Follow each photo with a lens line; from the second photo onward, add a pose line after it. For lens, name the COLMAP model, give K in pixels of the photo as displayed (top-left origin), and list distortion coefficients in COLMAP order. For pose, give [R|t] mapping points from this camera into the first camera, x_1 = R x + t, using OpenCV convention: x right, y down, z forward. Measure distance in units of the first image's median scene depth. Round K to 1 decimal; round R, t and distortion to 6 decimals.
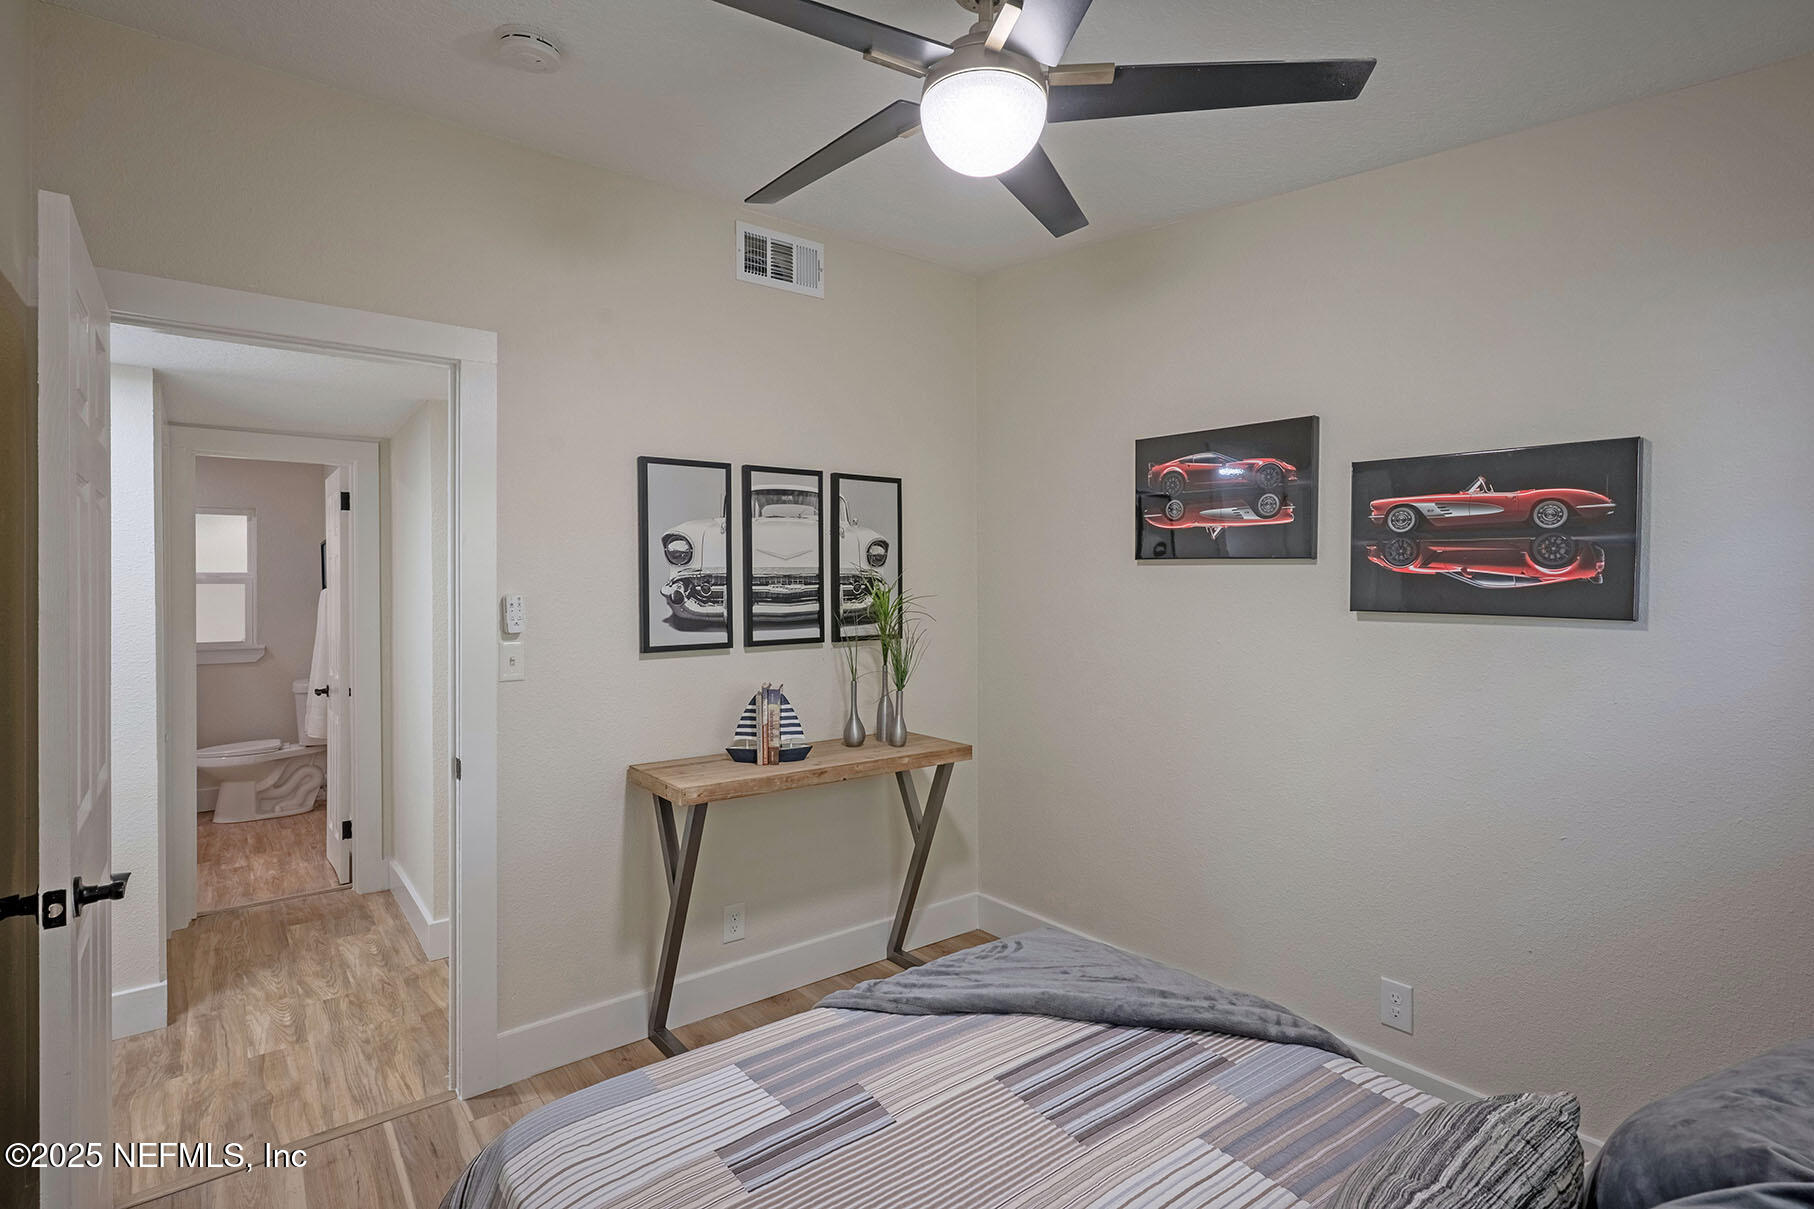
lens RADIAL K [[871.1, 0, 917.8], [0, 871.1, 585.5], [0, 0, 1]] dist [-0.003536, -0.000112]
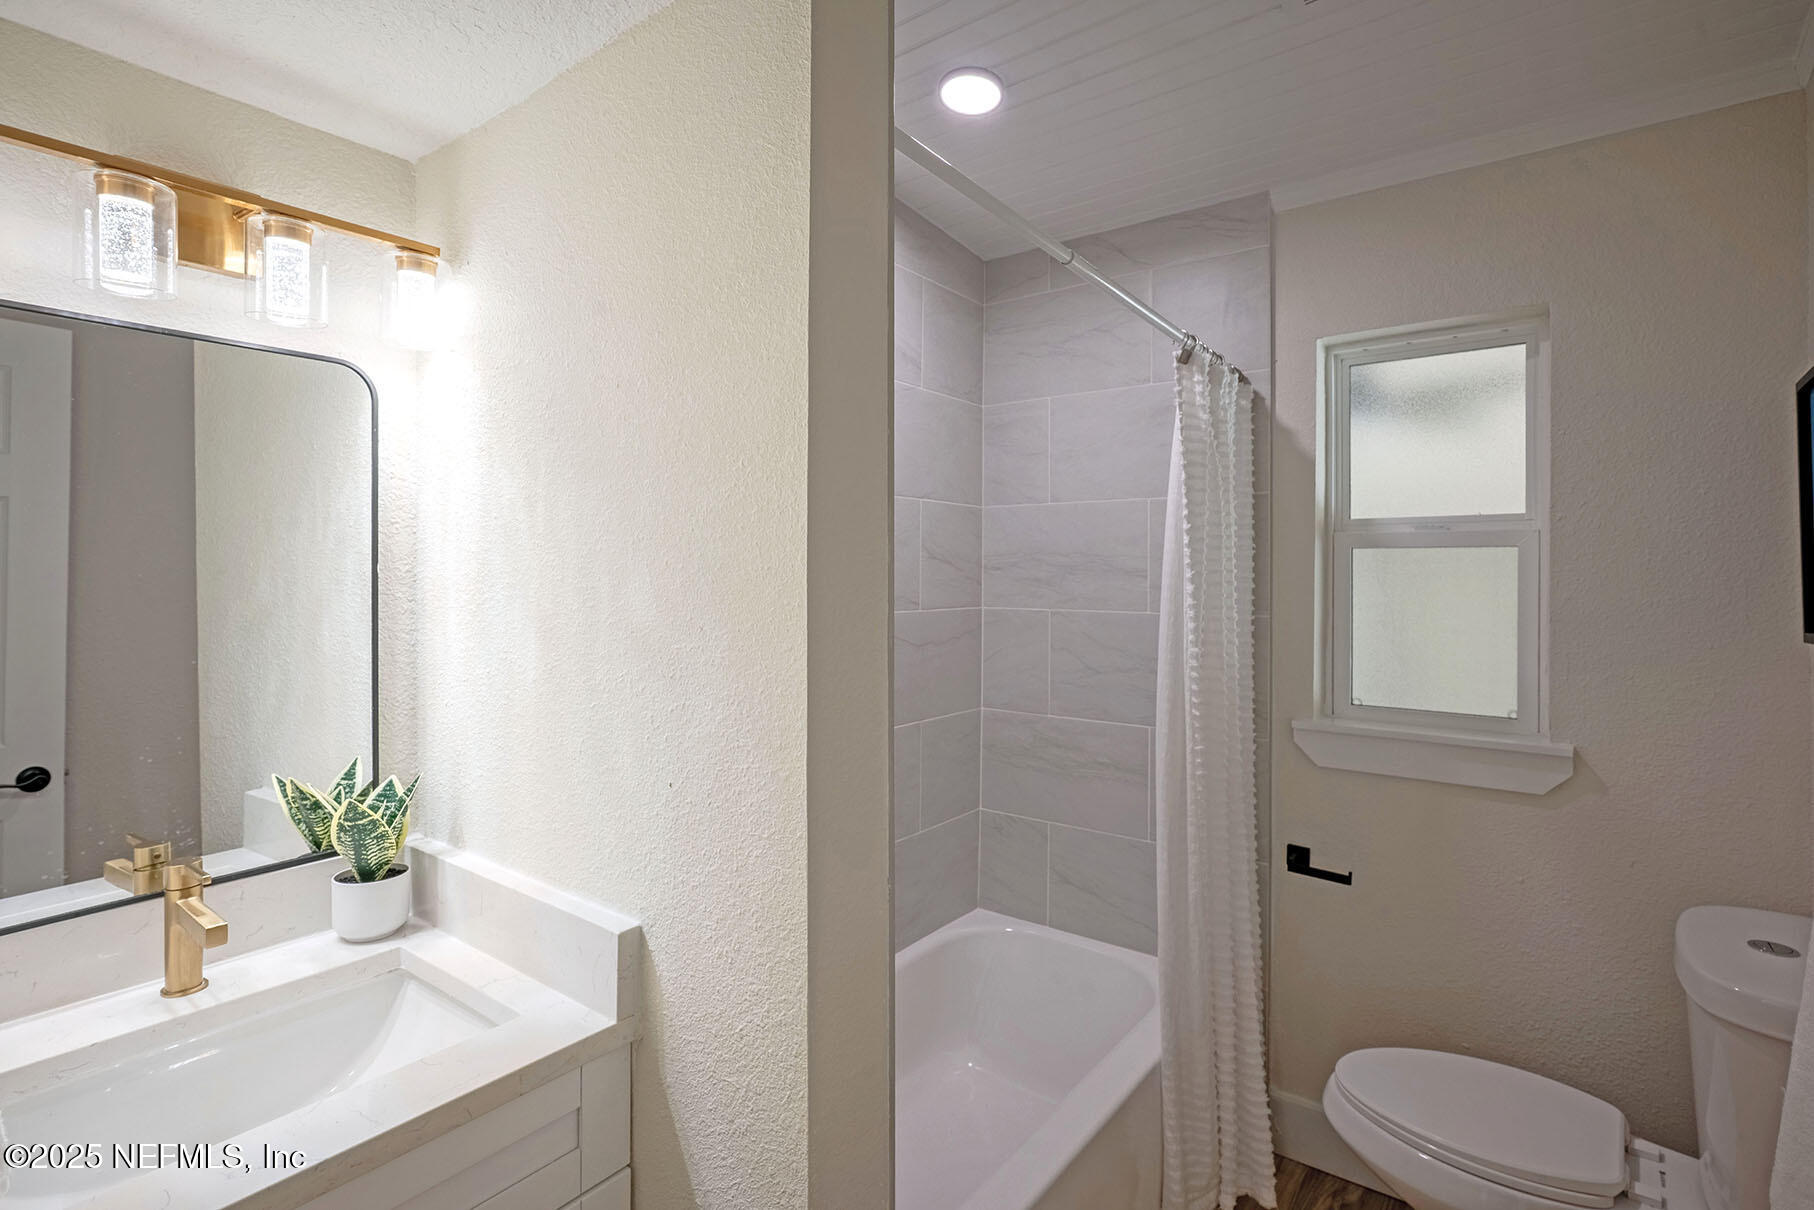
lens RADIAL K [[871.1, 0, 917.8], [0, 871.1, 586.0], [0, 0, 1]] dist [-0.003536, -0.000112]
pose [[0.255462, 0.006785, -0.966795, -0.601786], [-0.005333, 0.999970, 0.005609, 0.015130], [0.966804, 0.003723, 0.255491, 0.816846]]
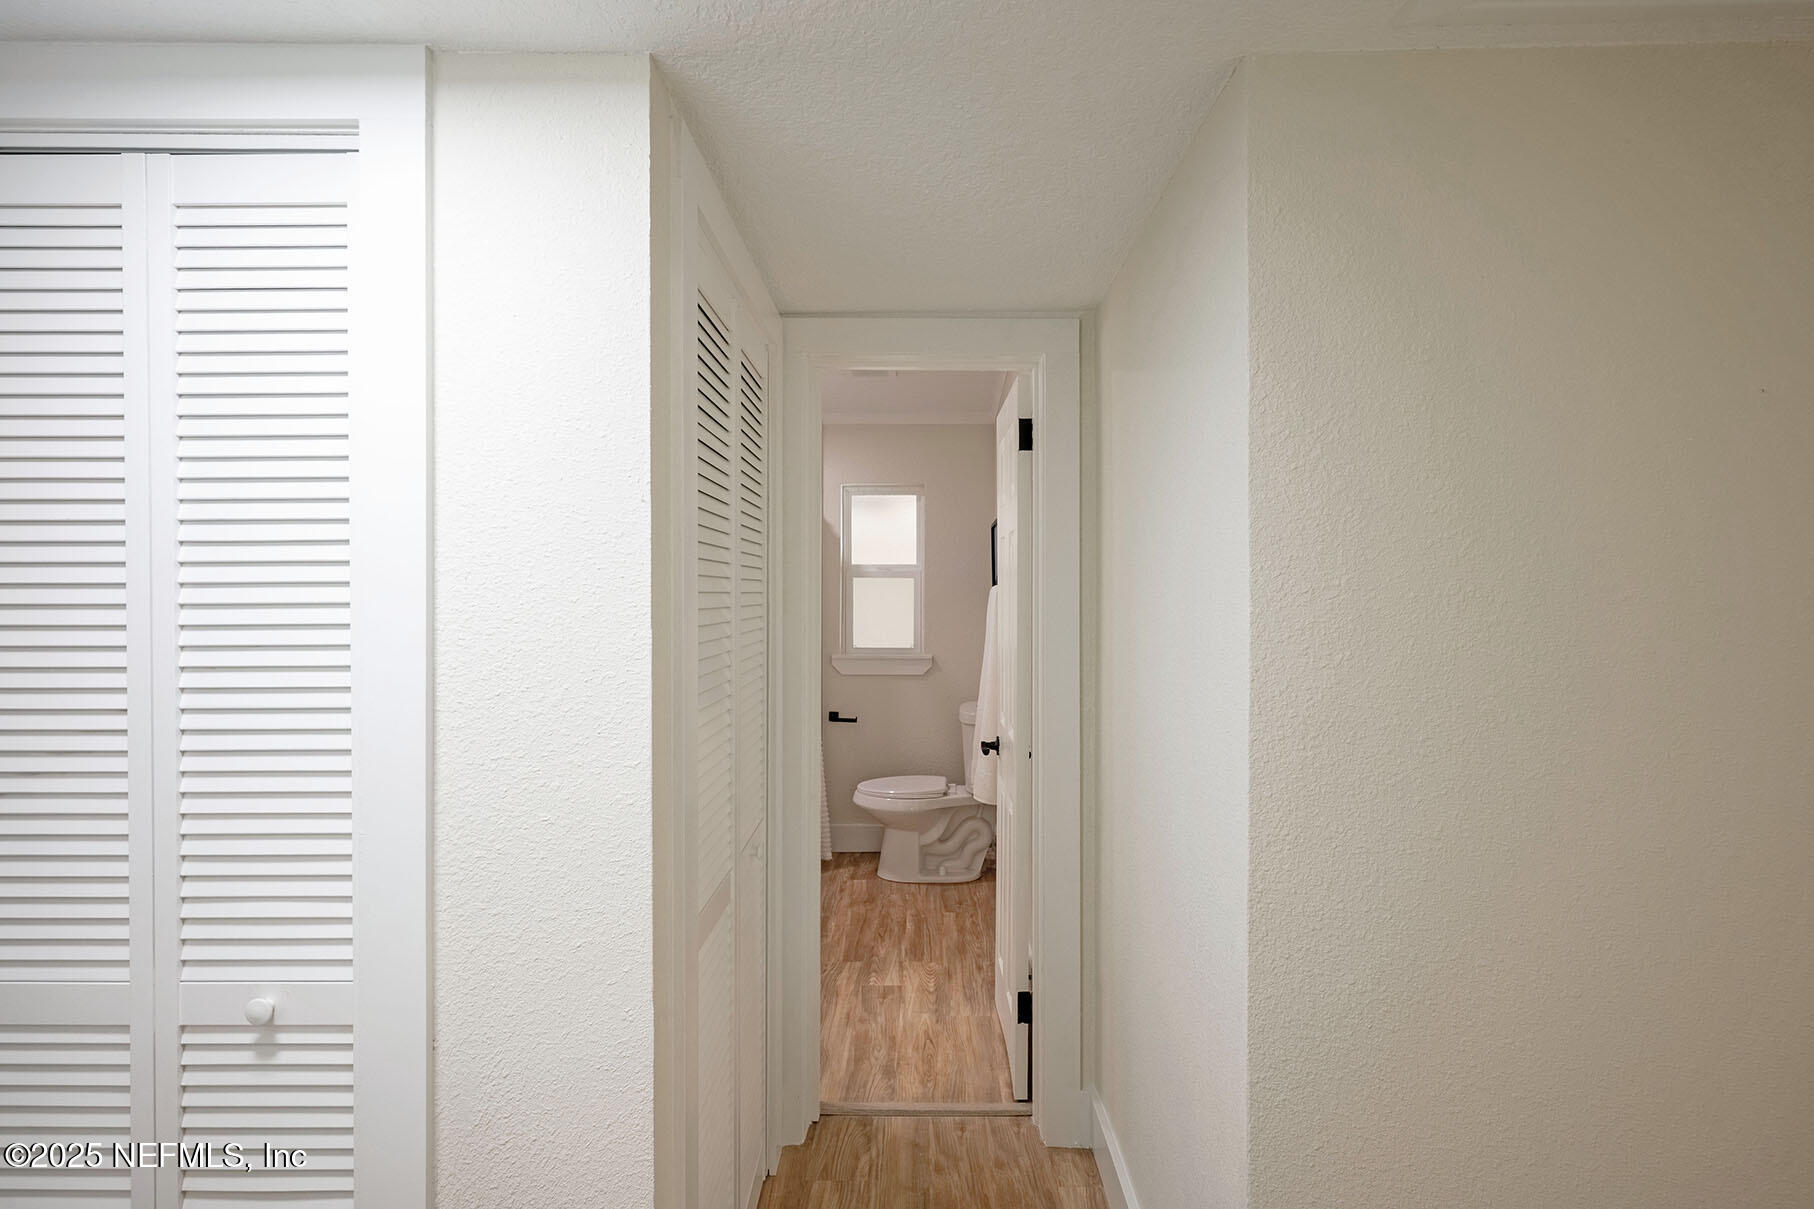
lens RADIAL K [[871.1, 0, 917.8], [0, 871.1, 585.5], [0, 0, 1]] dist [-0.003536, -0.000112]
pose [[0.773098, 0.009017, -0.634223, -0.299098], [-0.005010, 0.999955, 0.008110, -0.001573], [0.634267, -0.003093, 0.773108, 0.438377]]
